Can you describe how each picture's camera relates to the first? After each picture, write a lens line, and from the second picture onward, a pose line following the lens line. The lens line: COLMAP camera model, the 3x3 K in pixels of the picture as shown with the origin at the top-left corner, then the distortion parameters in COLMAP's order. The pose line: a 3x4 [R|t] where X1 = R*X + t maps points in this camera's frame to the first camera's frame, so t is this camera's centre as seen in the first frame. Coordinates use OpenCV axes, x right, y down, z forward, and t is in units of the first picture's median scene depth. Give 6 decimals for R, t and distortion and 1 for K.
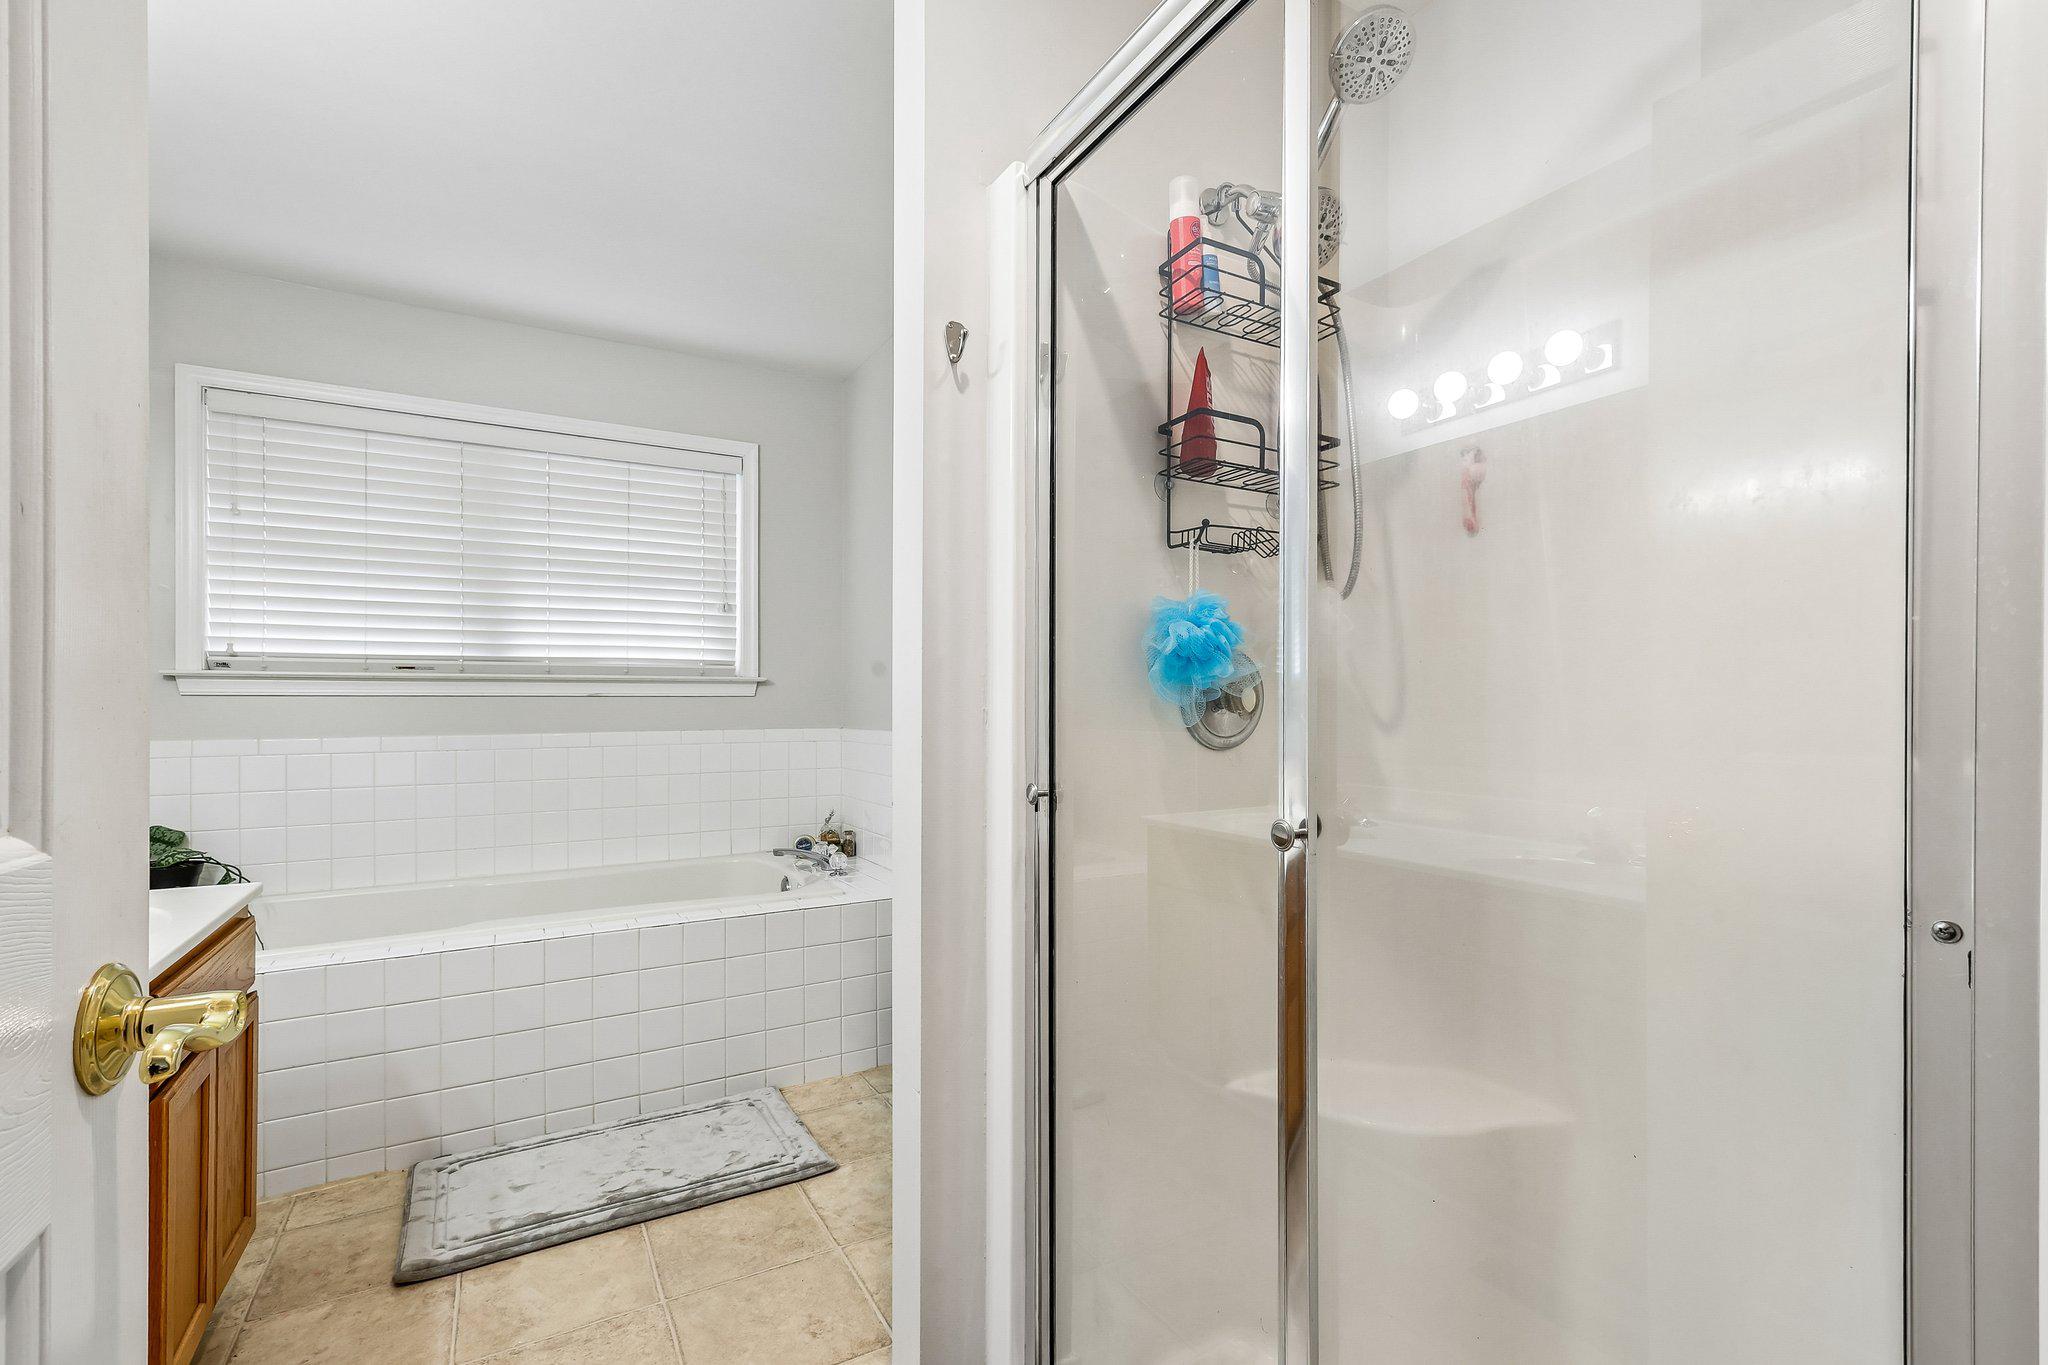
lens RADIAL K [[892.7, 0, 1047.9], [0, 892.7, 710.1], [0, 0, 1]] dist [0.002672, 0.000222]
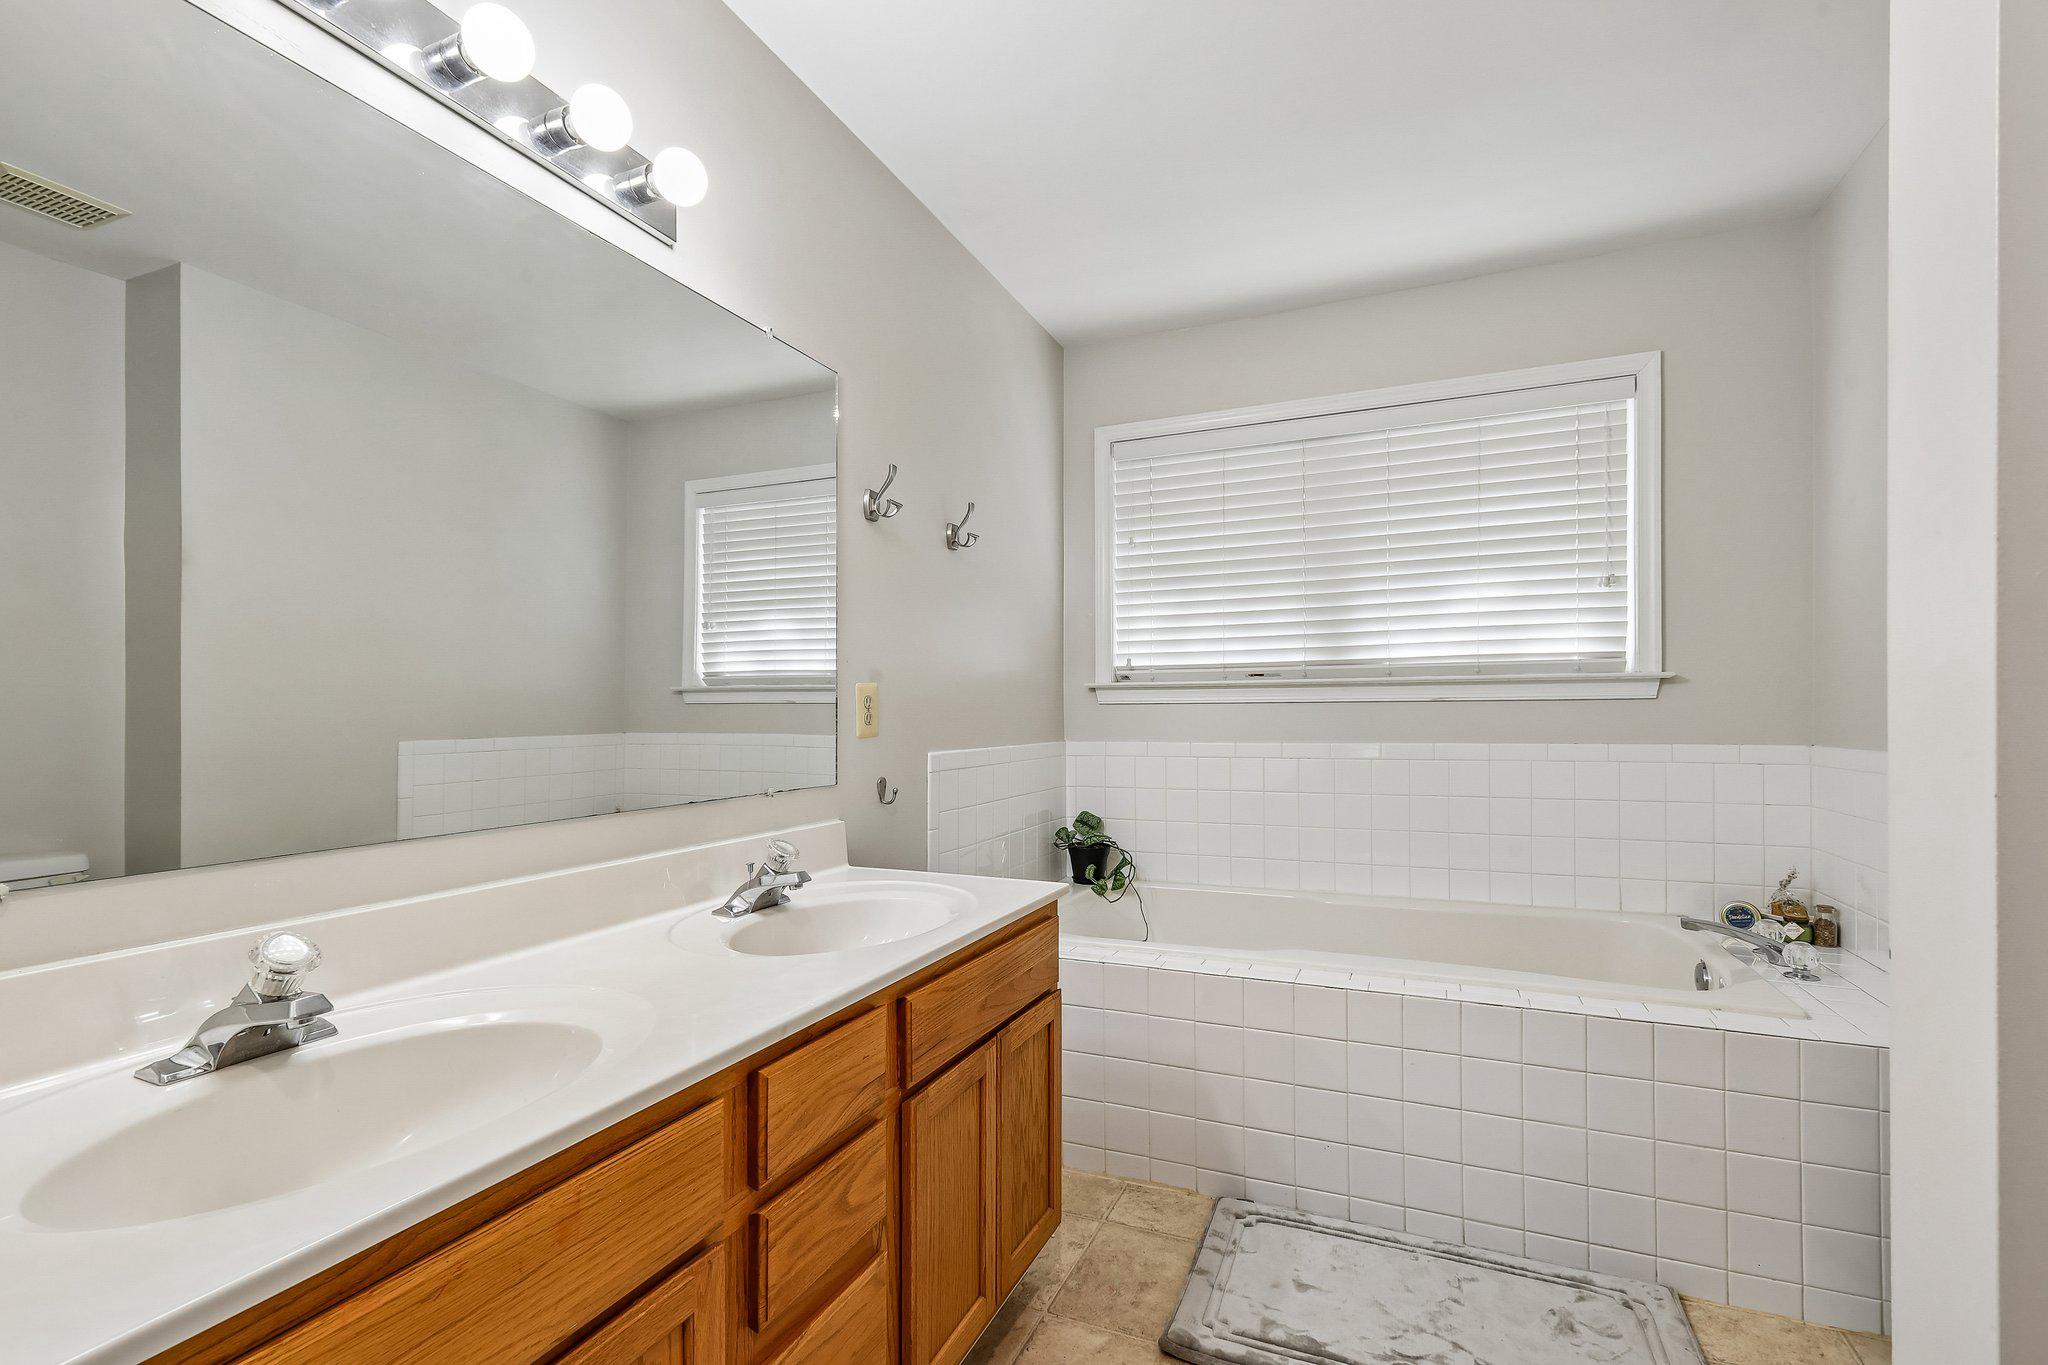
lens RADIAL K [[892.7, 0, 1047.9], [0, 892.7, 710.1], [0, 0, 1]] dist [0.002672, 0.000222]
pose [[0.582562, -0.004199, -0.812775, -0.035429], [-0.002319, 0.999974, -0.006828, -0.000123], [0.812783, 0.005862, 0.582537, 0.238507]]
